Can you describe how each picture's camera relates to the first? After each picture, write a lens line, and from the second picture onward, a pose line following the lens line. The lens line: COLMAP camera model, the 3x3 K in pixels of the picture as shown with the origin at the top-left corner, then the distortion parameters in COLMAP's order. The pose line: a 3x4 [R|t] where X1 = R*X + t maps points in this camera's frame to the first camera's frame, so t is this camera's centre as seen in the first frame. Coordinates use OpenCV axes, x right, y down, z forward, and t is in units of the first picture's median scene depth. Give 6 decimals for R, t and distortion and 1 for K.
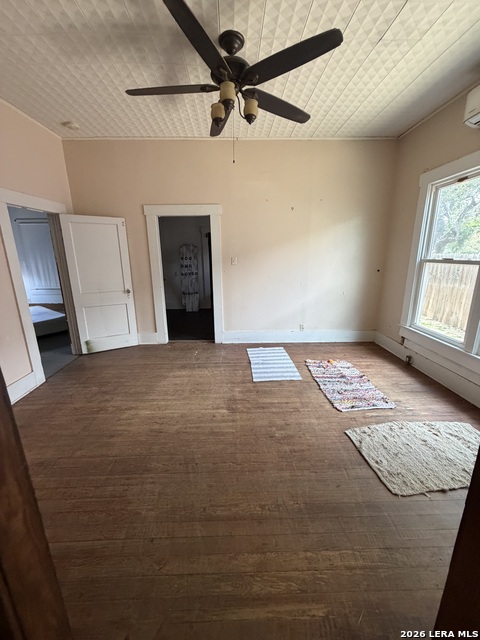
lens RADIAL K [[256.5, 0, 240.3], [0, 256.5, 319.0], [0, 0, 1]] dist [0.000446, 0.000024]
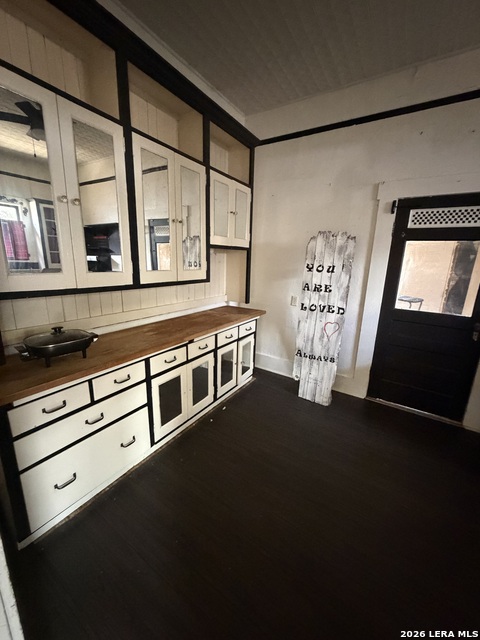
lens RADIAL K [[256.5, 0, 238.3], [0, 256.5, 320.0], [0, 0, 1]] dist [0.000446, 0.000024]
pose [[0.832328, 0.169421, -0.527756, -0.096685], [-0.178957, 0.983289, 0.033422, -0.149701], [0.524599, 0.066628, 0.848738, 0.608702]]
